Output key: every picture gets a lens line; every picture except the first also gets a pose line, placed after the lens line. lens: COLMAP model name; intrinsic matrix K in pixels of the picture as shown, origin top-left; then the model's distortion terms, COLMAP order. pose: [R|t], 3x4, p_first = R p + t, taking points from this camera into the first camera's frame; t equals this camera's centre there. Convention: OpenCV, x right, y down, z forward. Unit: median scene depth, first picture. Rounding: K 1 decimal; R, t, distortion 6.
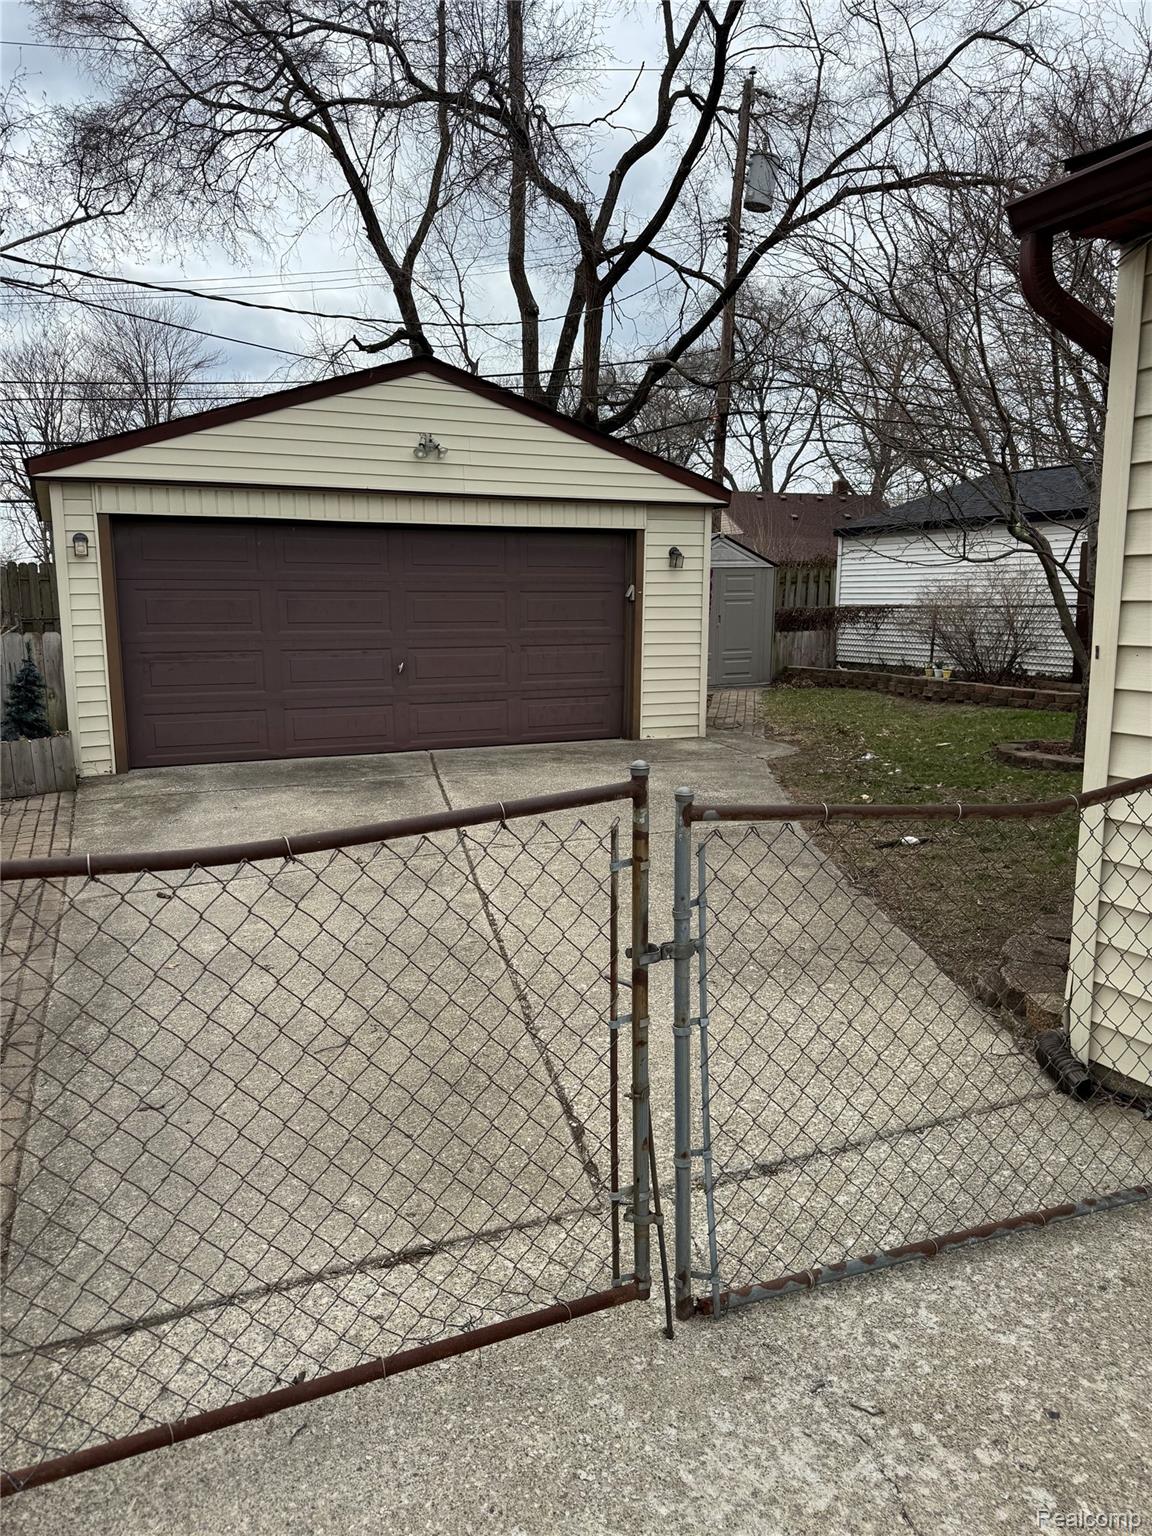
lens RADIAL K [[1089.6, 0, 578.2], [0, 1089.6, 772.6], [0, 0, 1]] dist [0.056953, -0.050299]
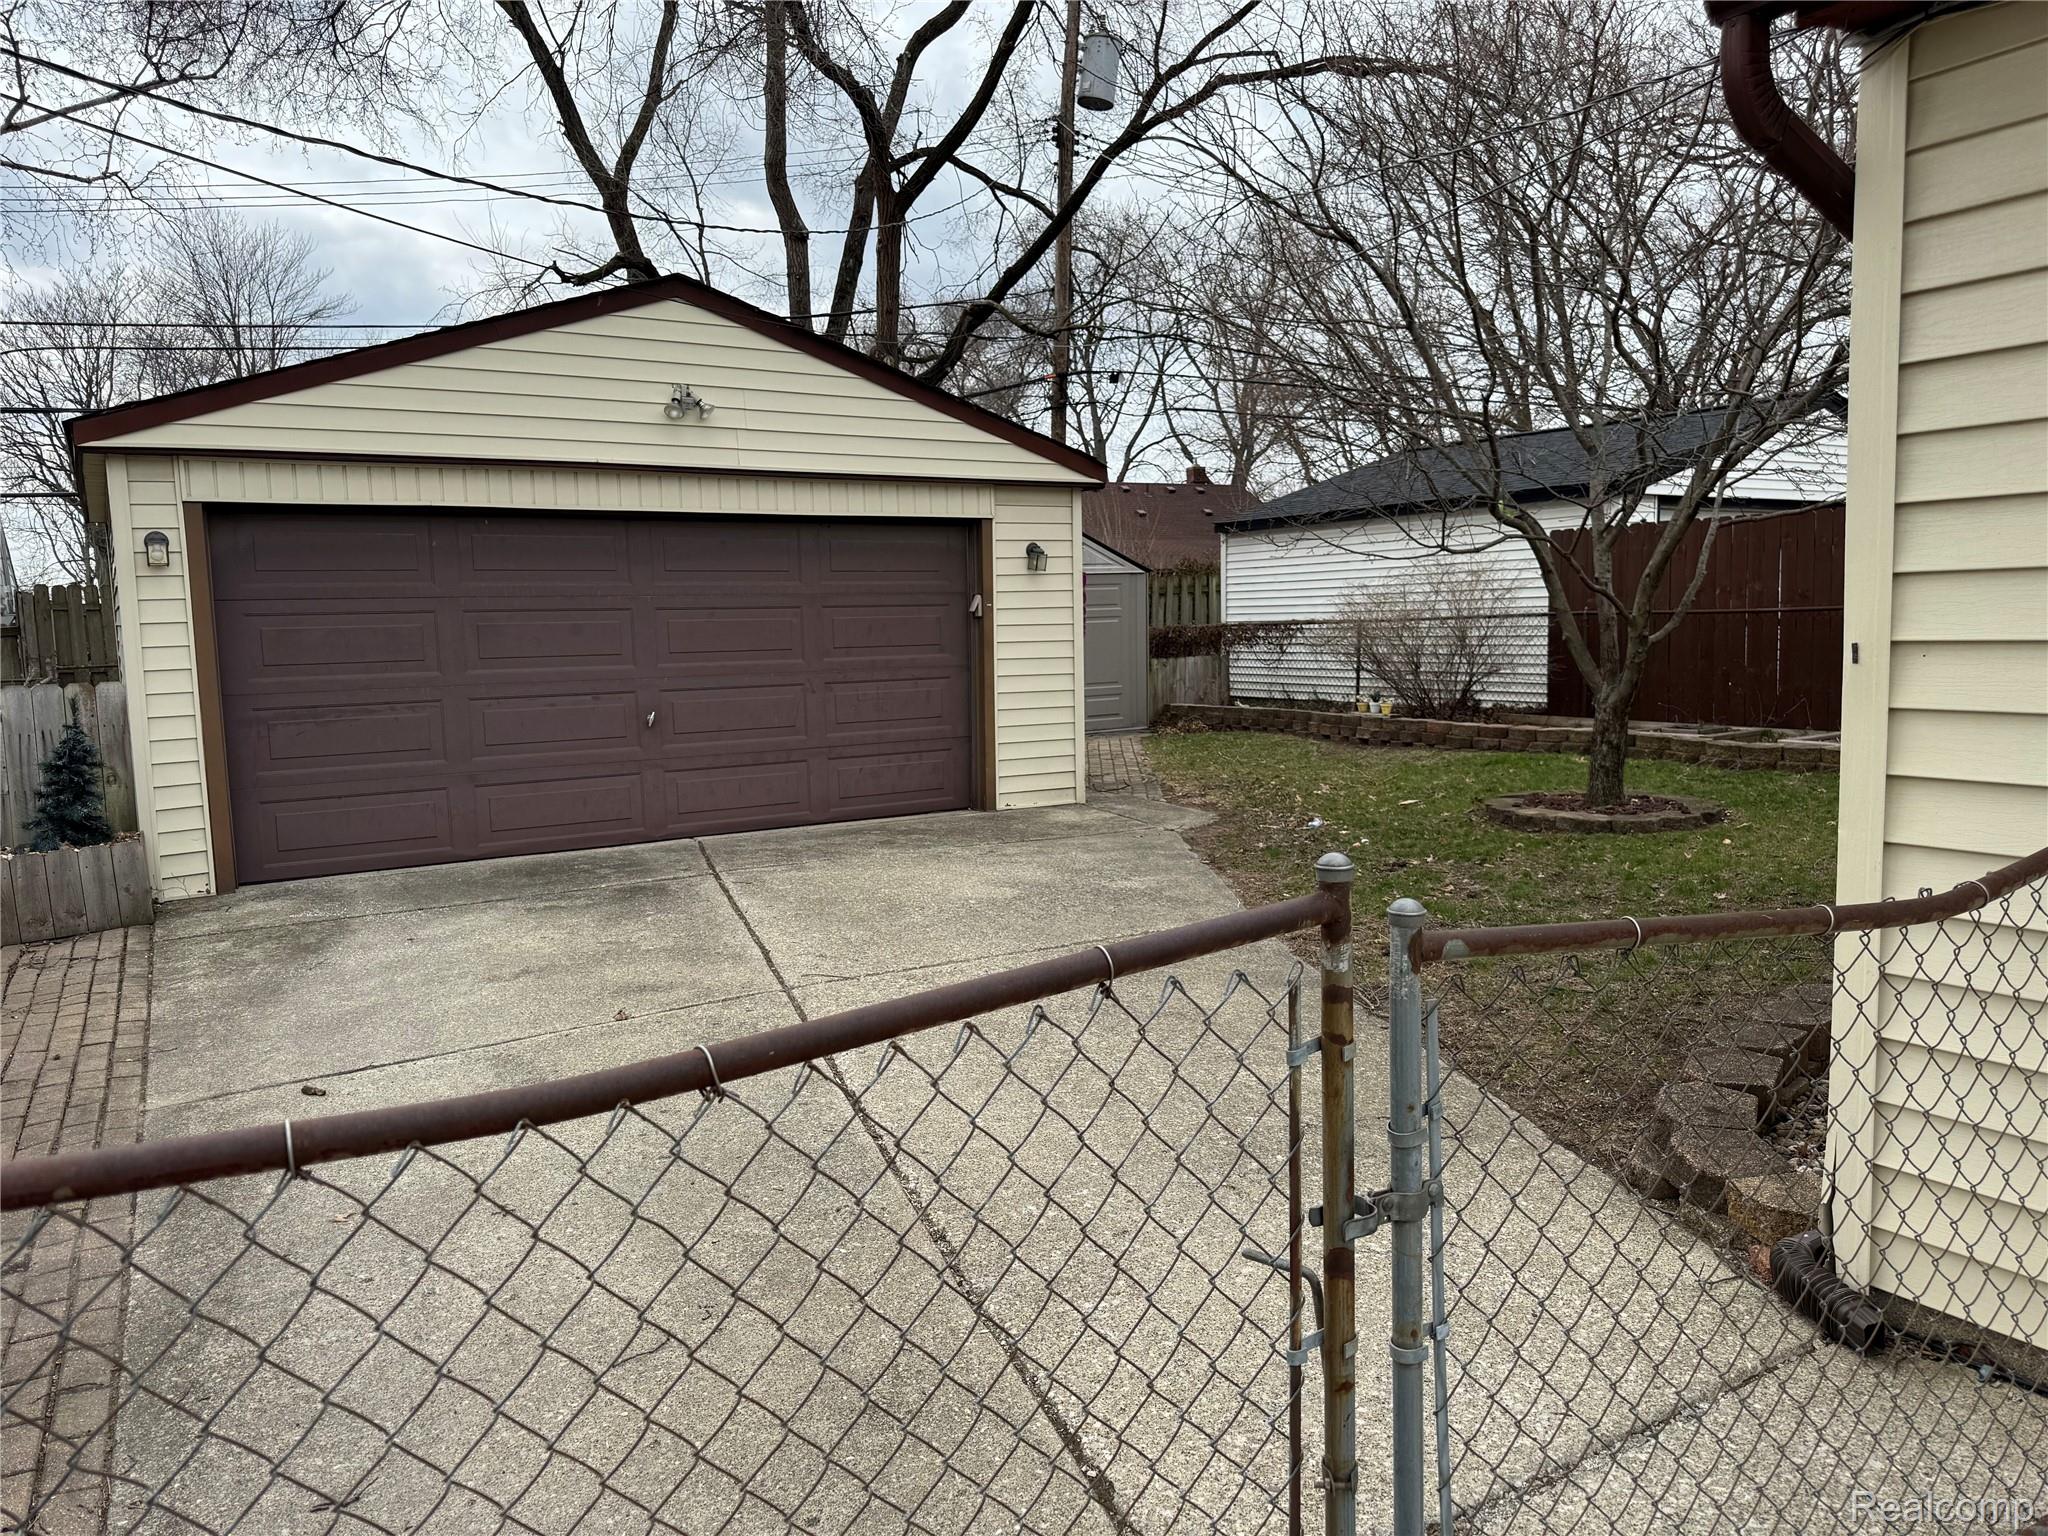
lens RADIAL K [[1452.7, 0, 1030.8], [0, 1452.7, 776.0], [0, 0, 1]] dist [0.056953, -0.050299]
pose [[0.992356, -0.034794, 0.118403, -0.034474], [0.041074, 0.997853, -0.051021, -0.003812], [-0.116373, 0.055494, 0.991654, 0.059631]]
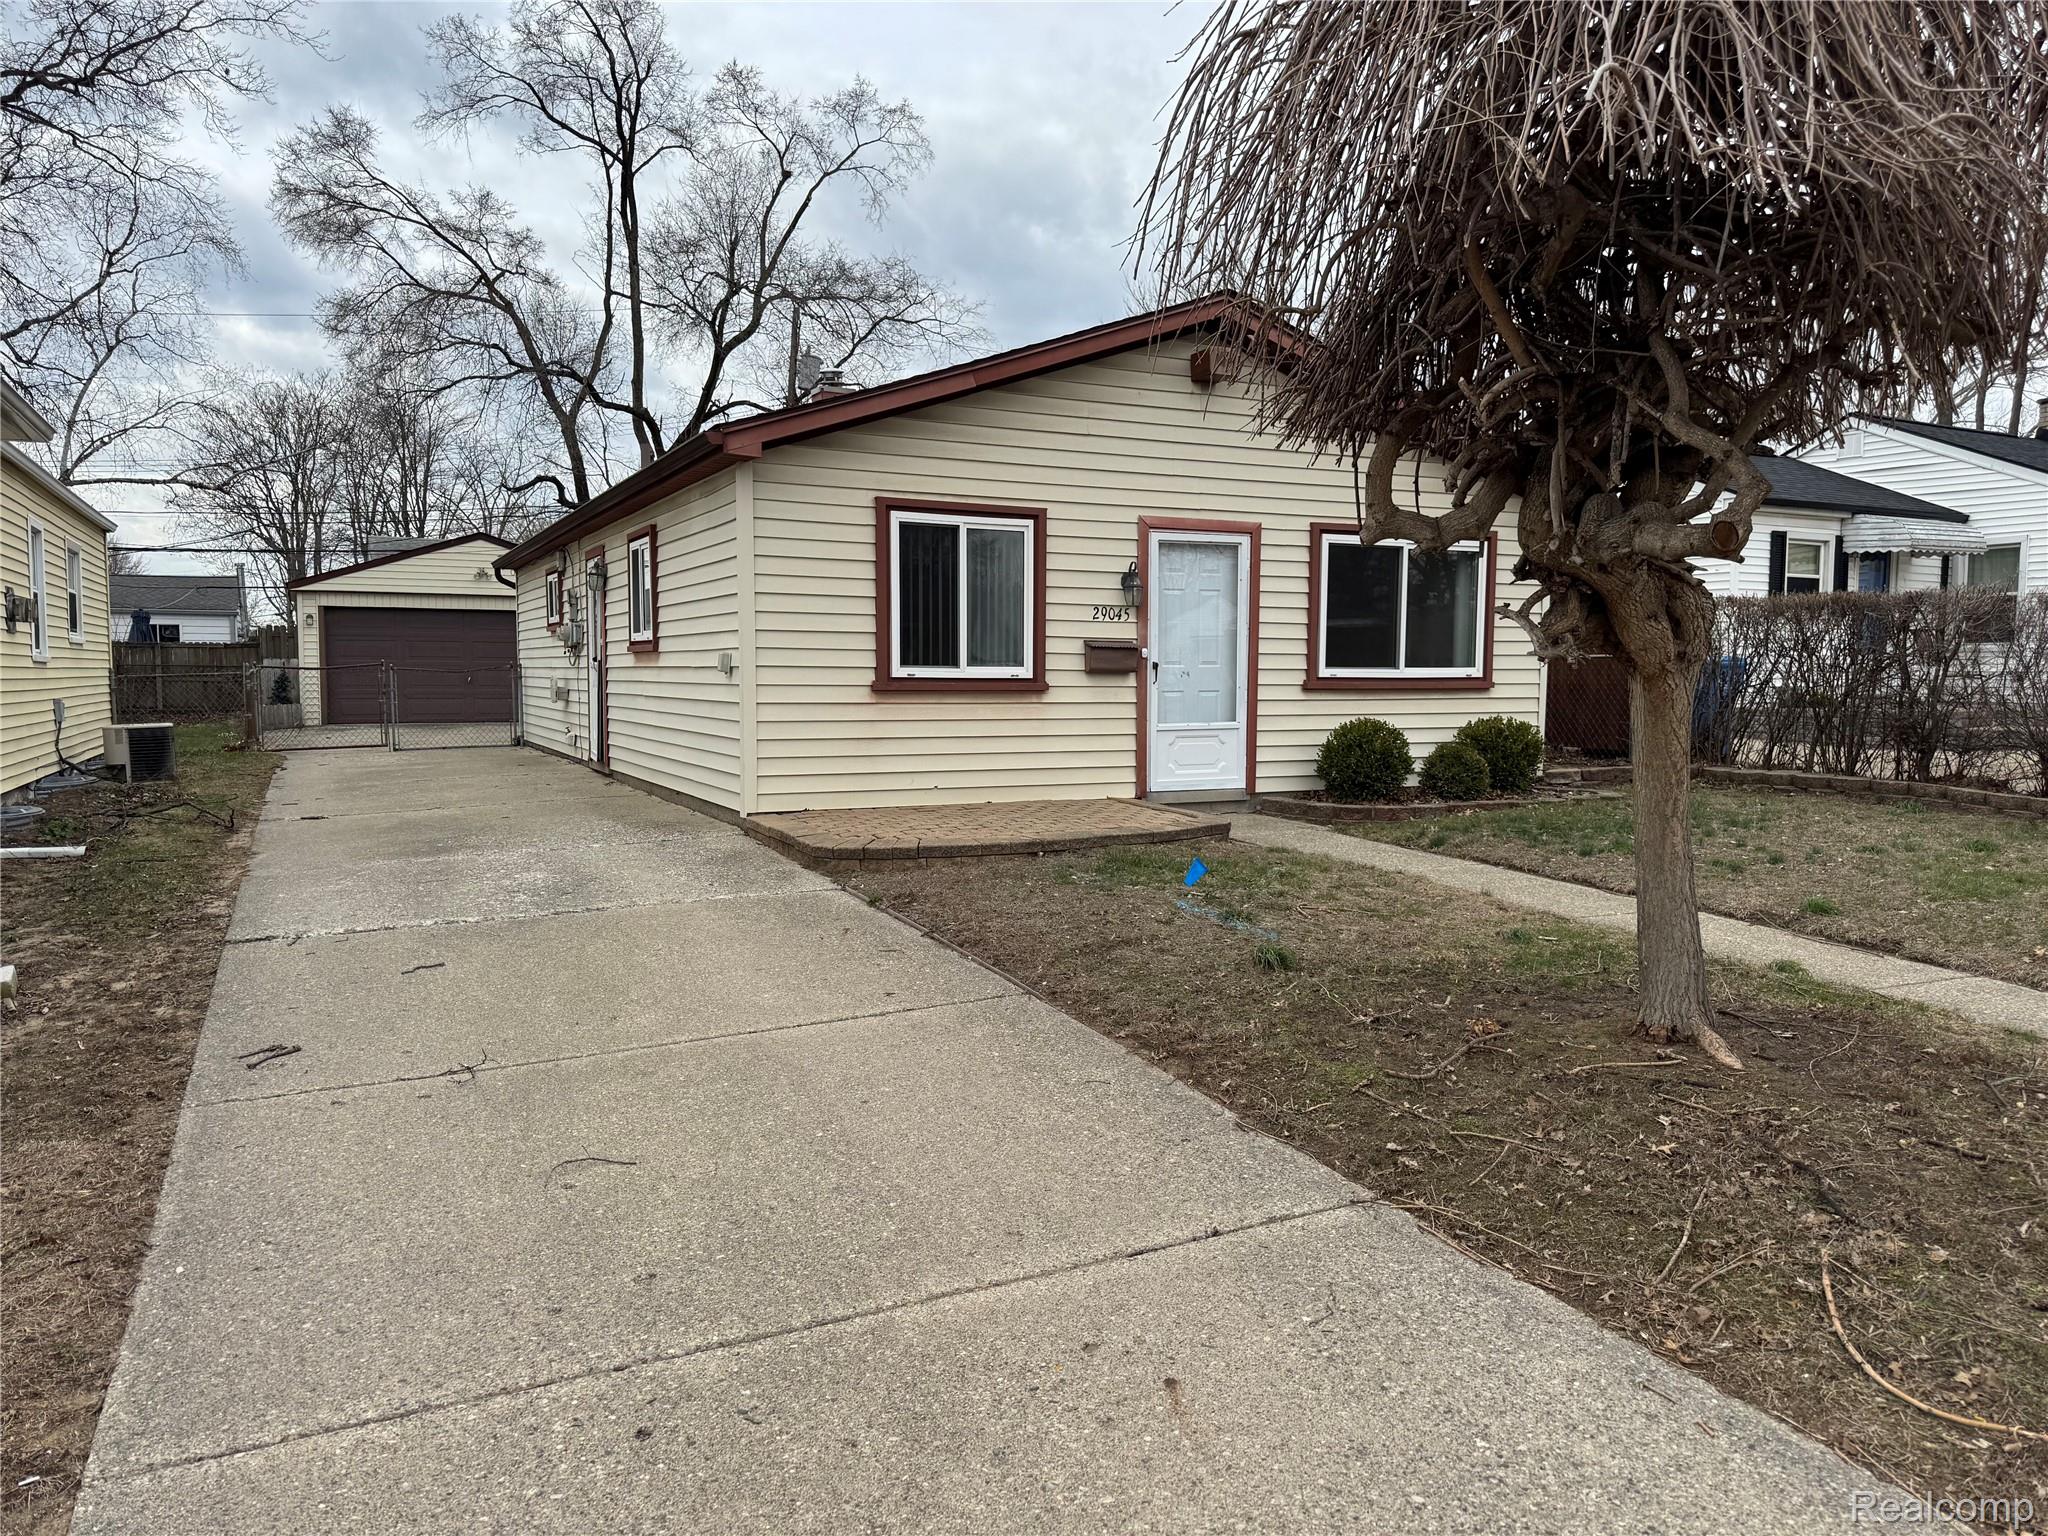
lens RADIAL K [[1452.7, 0, 1025.9], [0, 1452.7, 778.1], [0, 0, 1]] dist [0.056953, -0.050299]
pose [[0.999744, 0.007970, 0.021158, 0.759621], [-0.006129, 0.996302, -0.085703, 0.290154], [-0.021762, 0.085552, 0.996096, -1.592497]]
